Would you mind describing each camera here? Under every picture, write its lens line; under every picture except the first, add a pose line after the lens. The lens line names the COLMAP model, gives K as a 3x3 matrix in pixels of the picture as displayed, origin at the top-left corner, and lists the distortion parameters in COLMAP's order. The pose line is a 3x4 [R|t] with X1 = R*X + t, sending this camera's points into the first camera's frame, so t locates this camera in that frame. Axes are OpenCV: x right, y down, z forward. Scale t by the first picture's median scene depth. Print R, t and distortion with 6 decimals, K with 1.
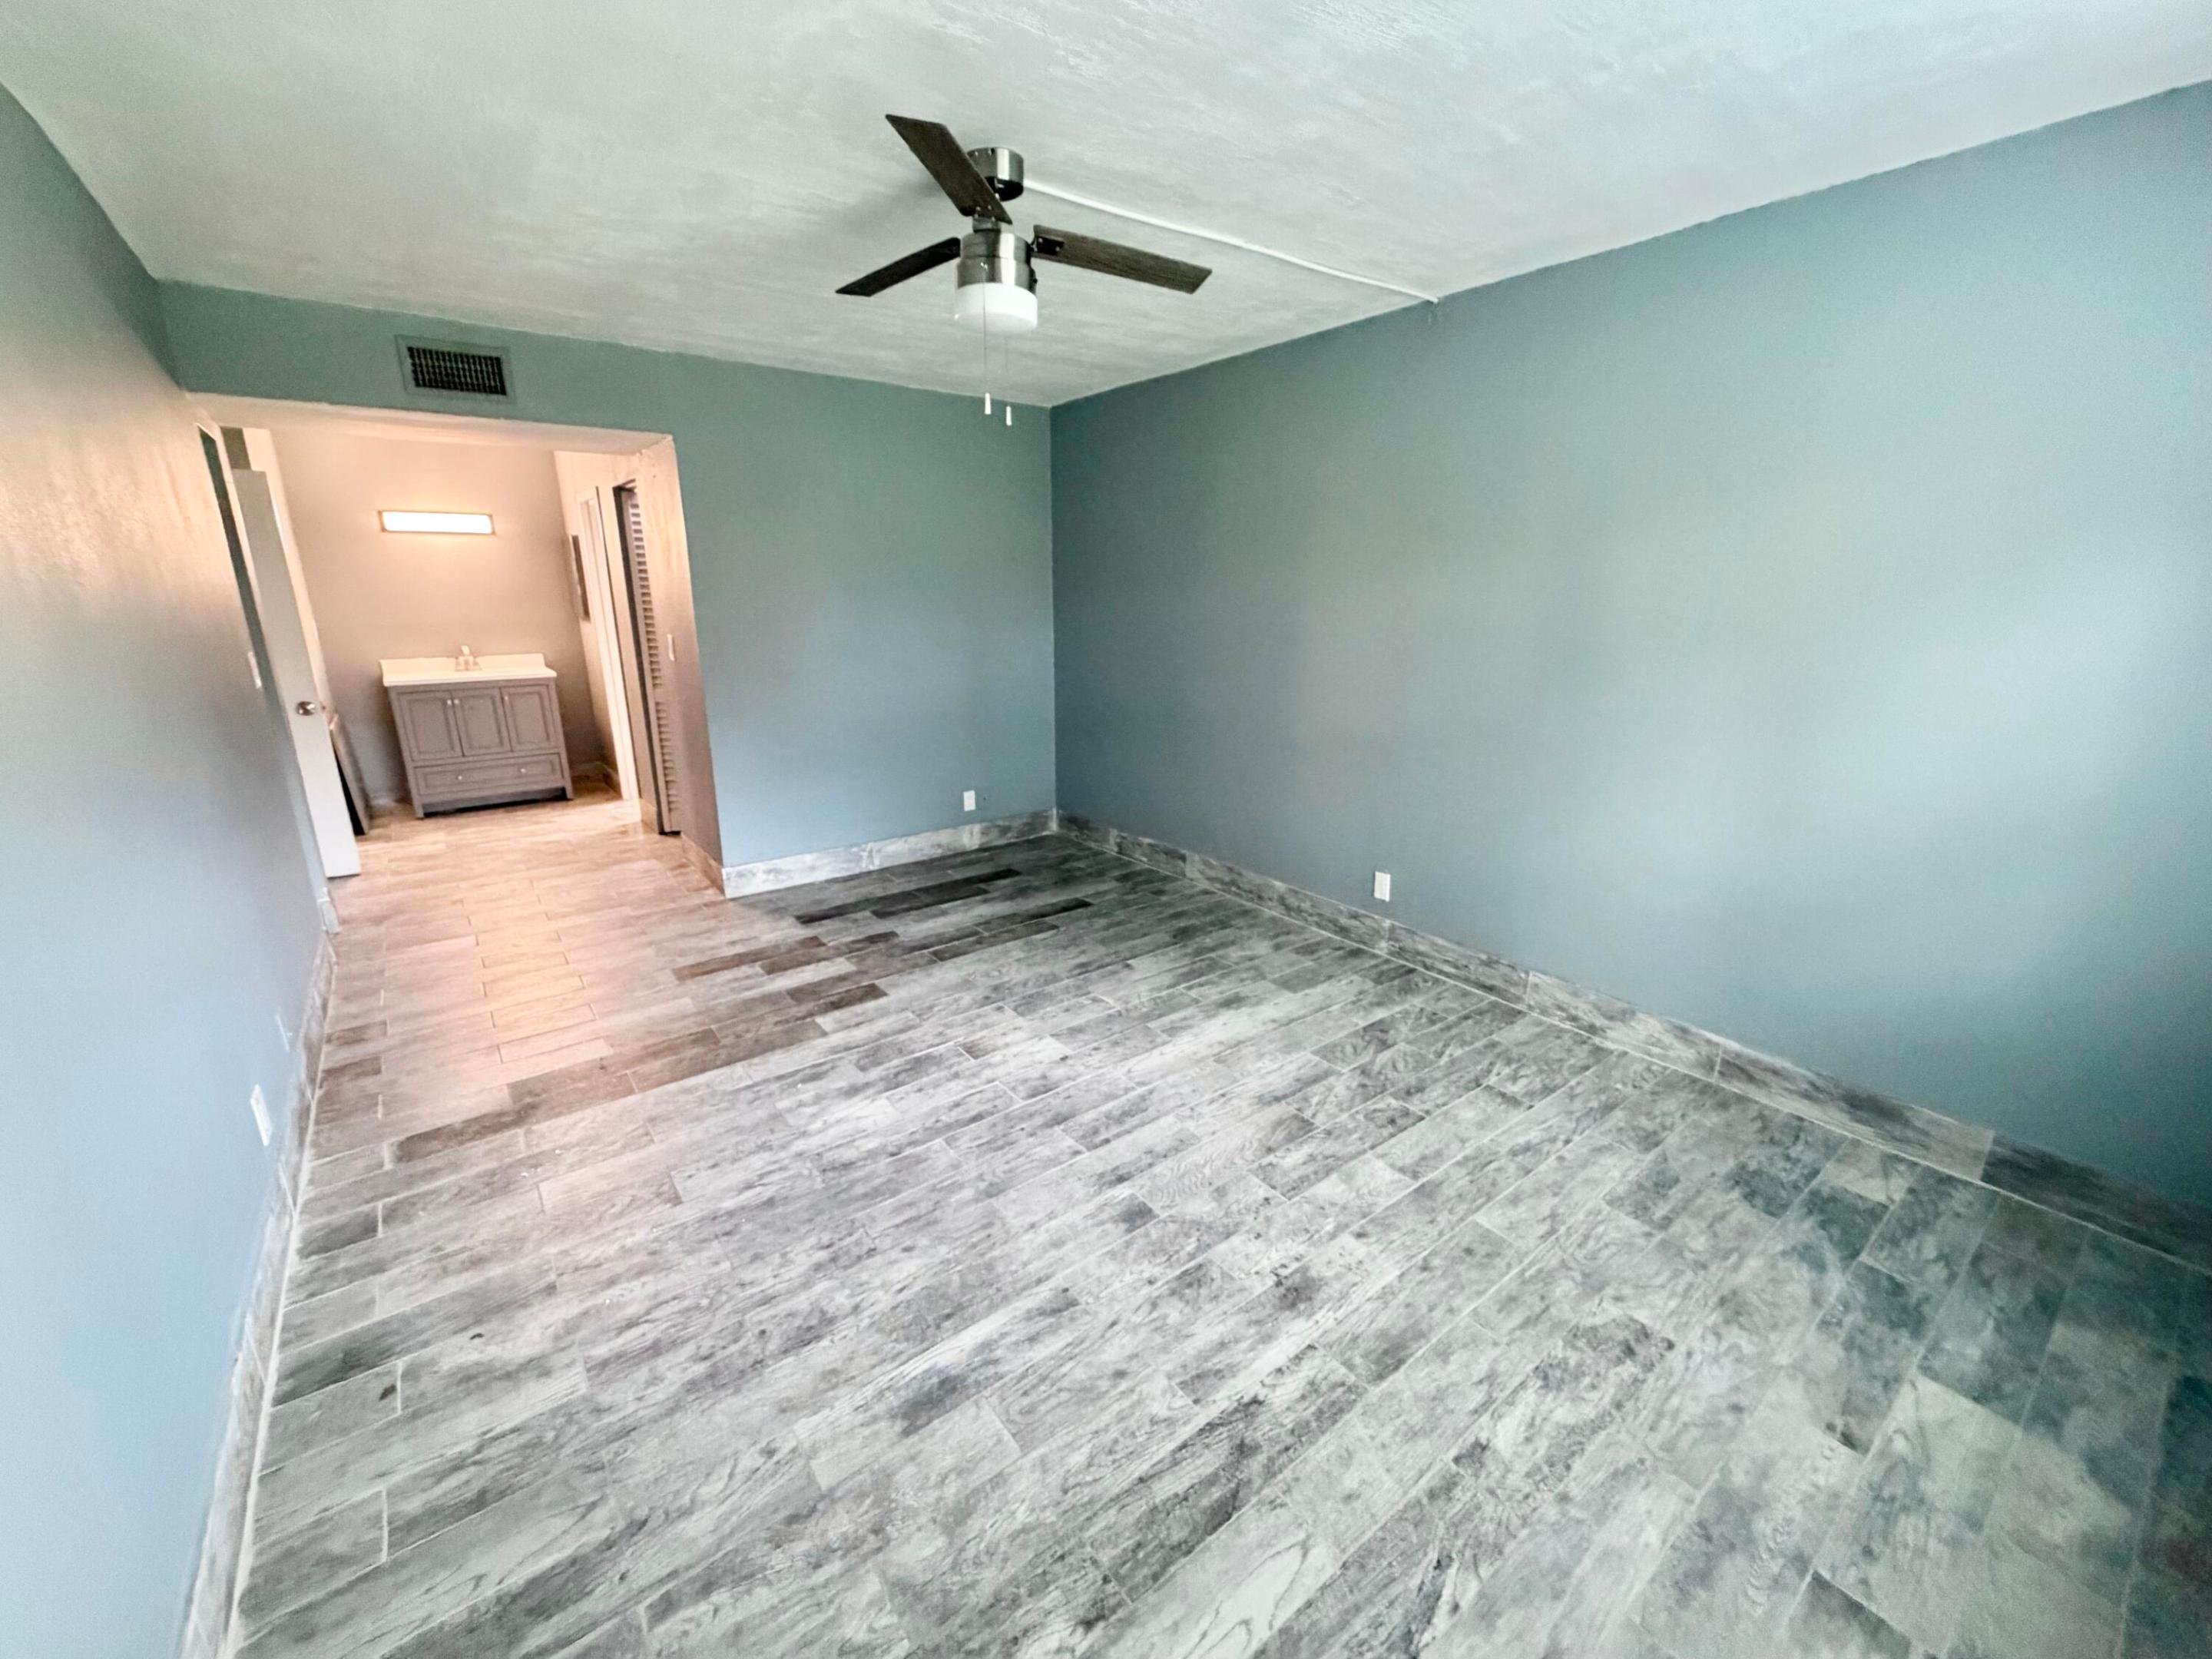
lens RADIAL K [[891.2, 0, 1098.0], [0, 891.2, 824.0], [0, 0, 1]] dist [0.000388, -0.000053]
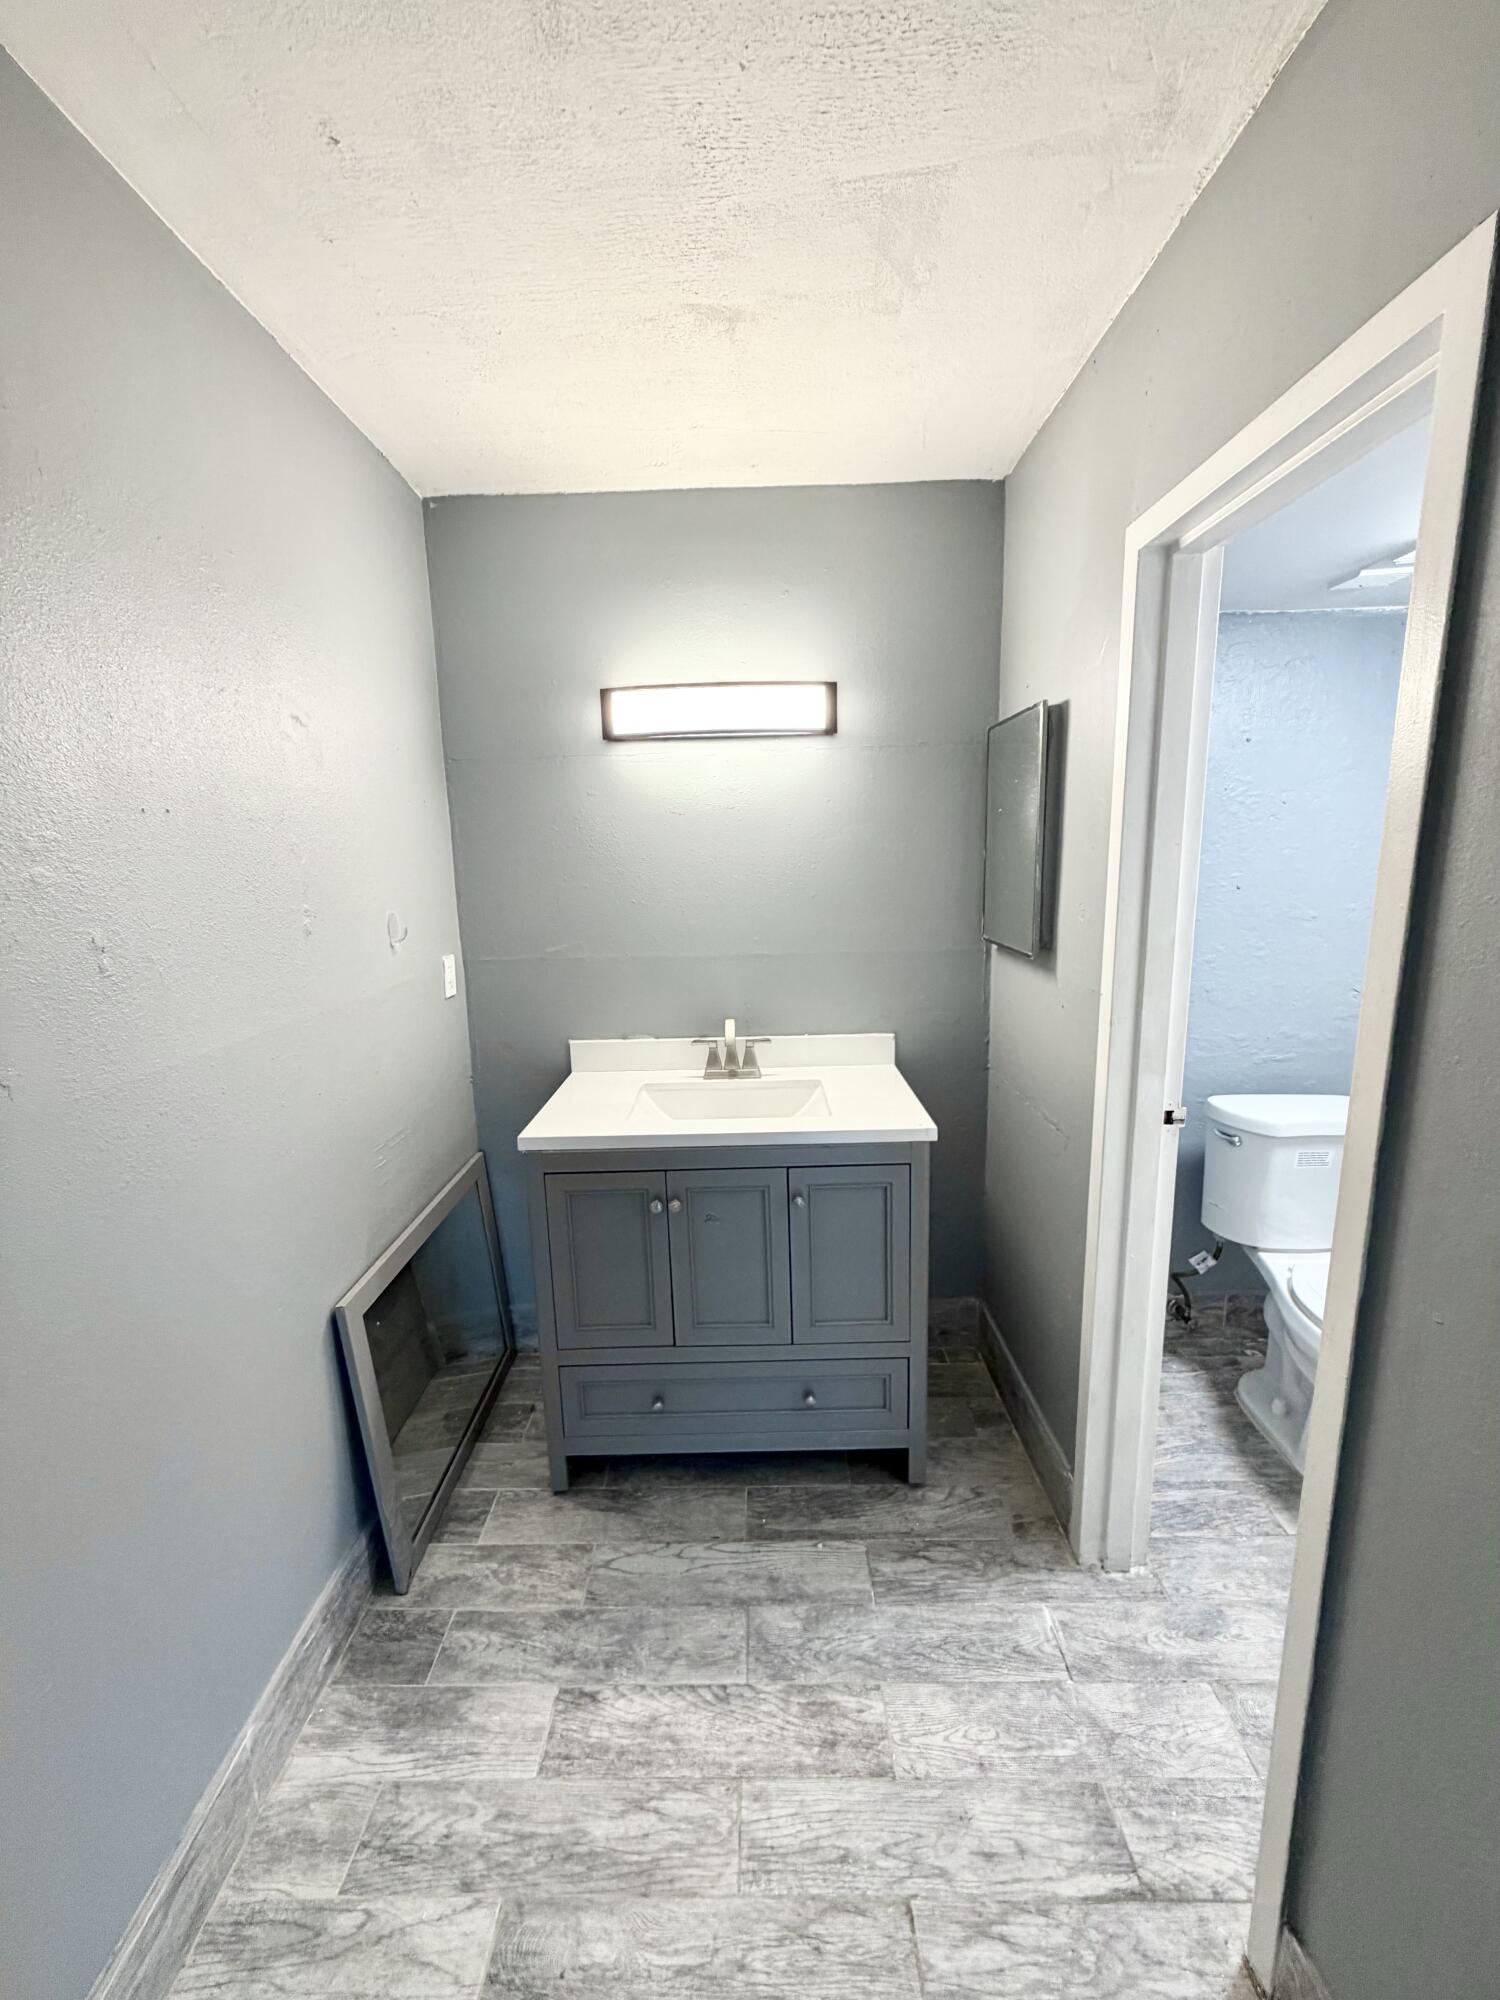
lens RADIAL K [[805.8, 0, 754.8], [0, 805.8, 1000.1], [0, 0, 1]] dist [0.000388, -0.000053]
pose [[0.803724, 0.088667, -0.588358, -0.492735], [-0.137823, 0.989684, -0.039124, -0.194986], [0.578819, 0.112534, 0.807654, 0.718603]]
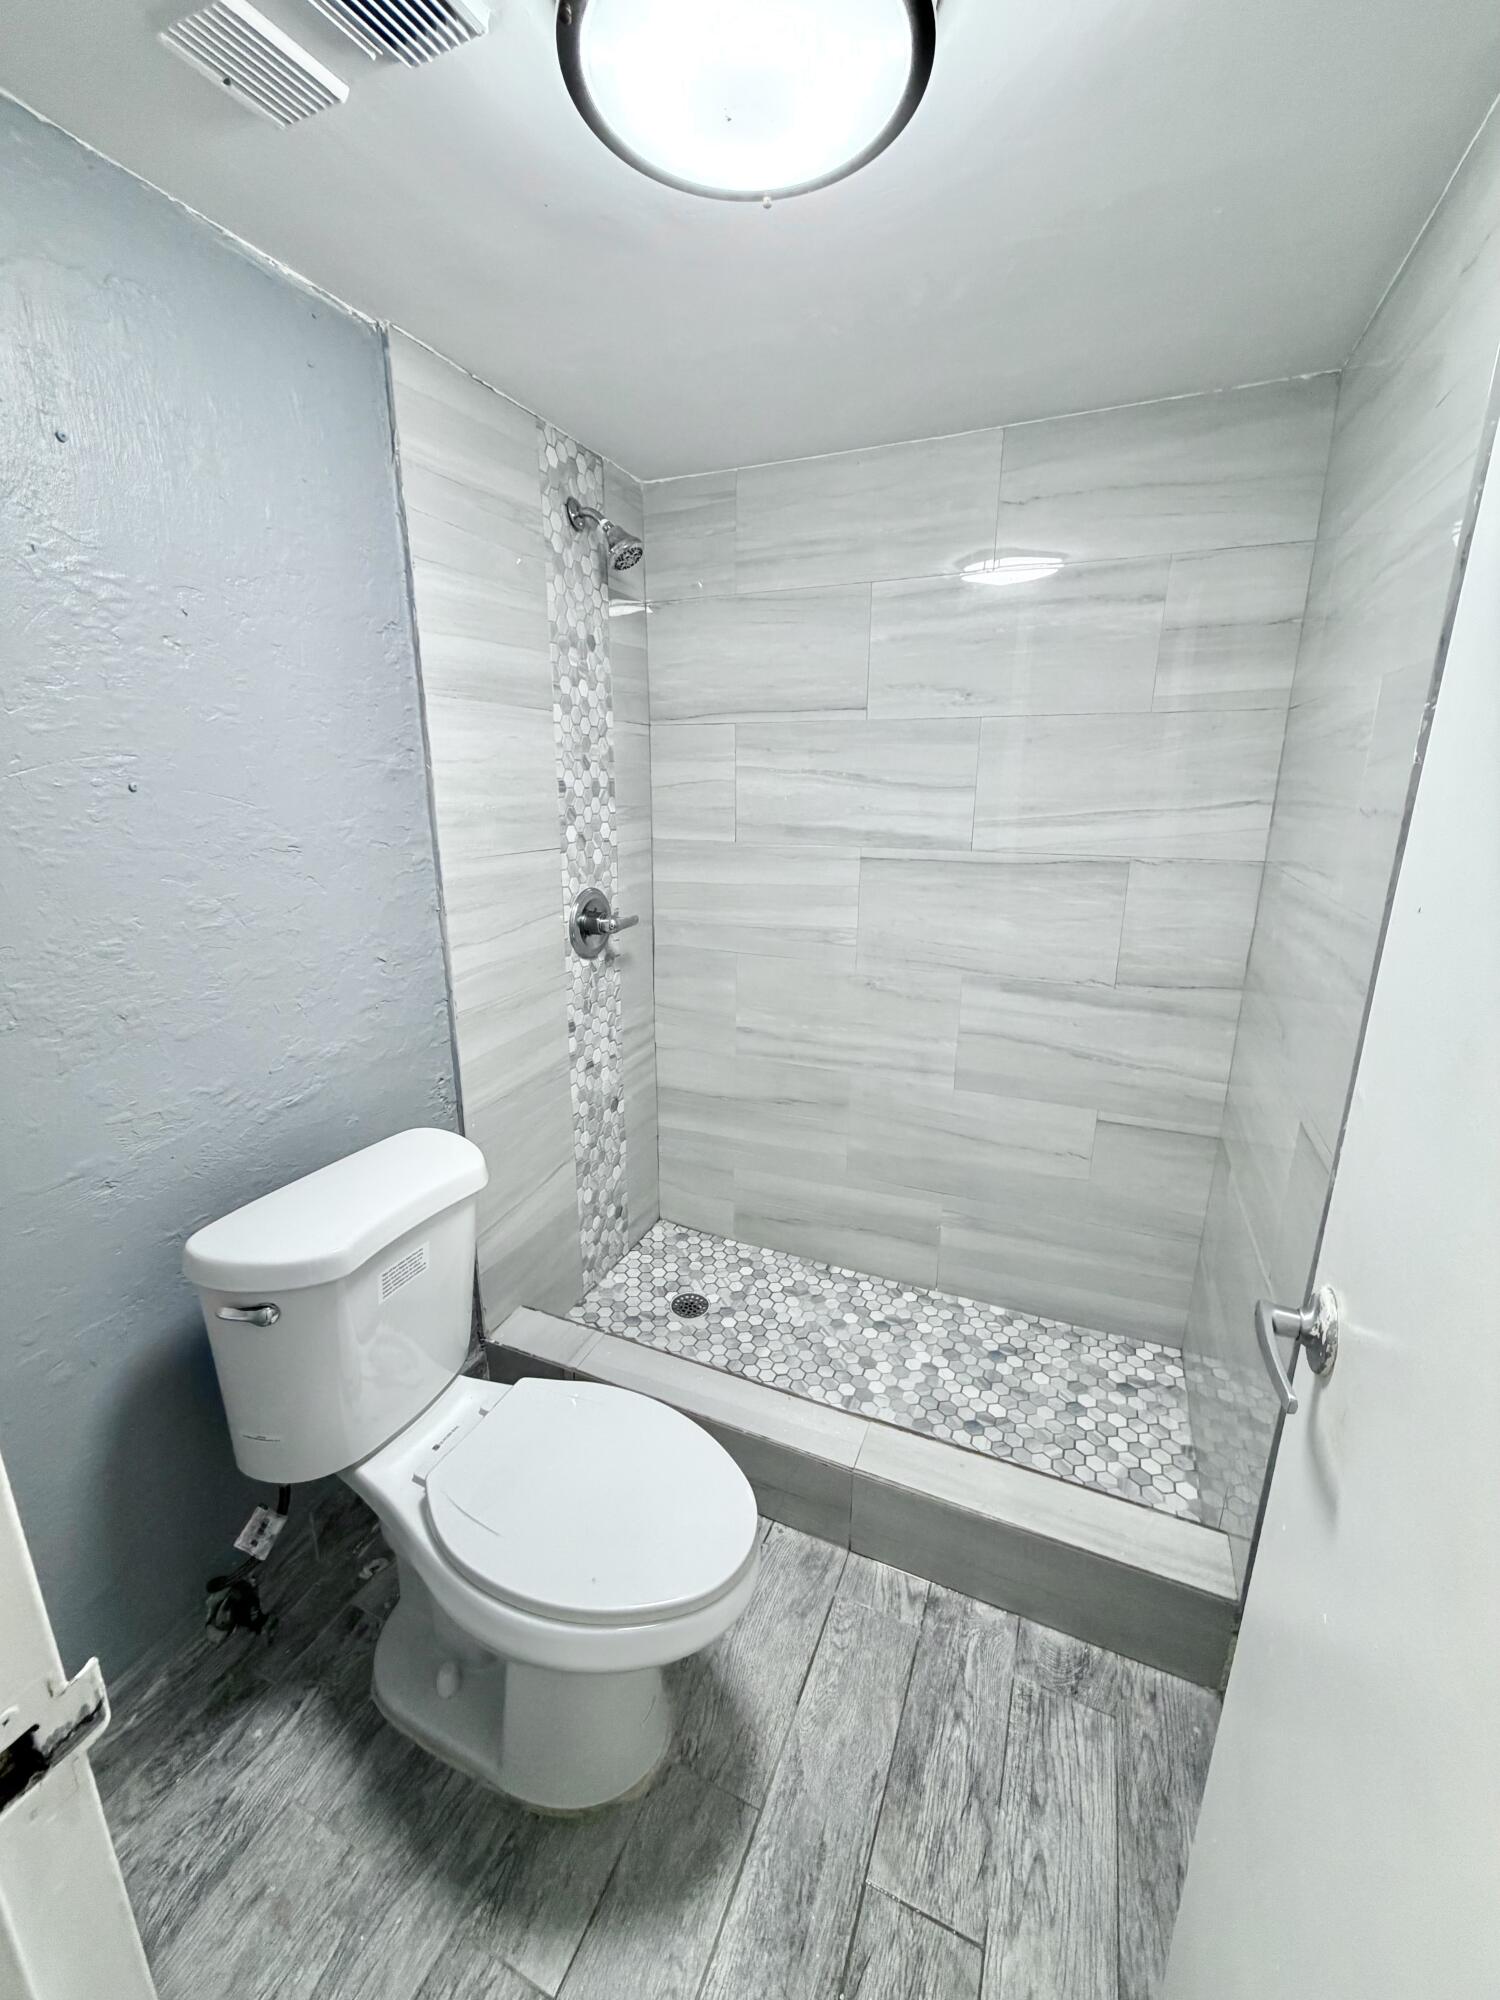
lens RADIAL K [[805.8, 0, 749.3], [0, 805.8, 995.4], [0, 0, 1]] dist [0.000388, -0.000053]
pose [[0.869337, -0.124907, 0.478176, -0.506361], [0.130166, 0.991242, 0.022283, -0.226330], [-0.476771, 0.042871, 0.877981, 0.886080]]
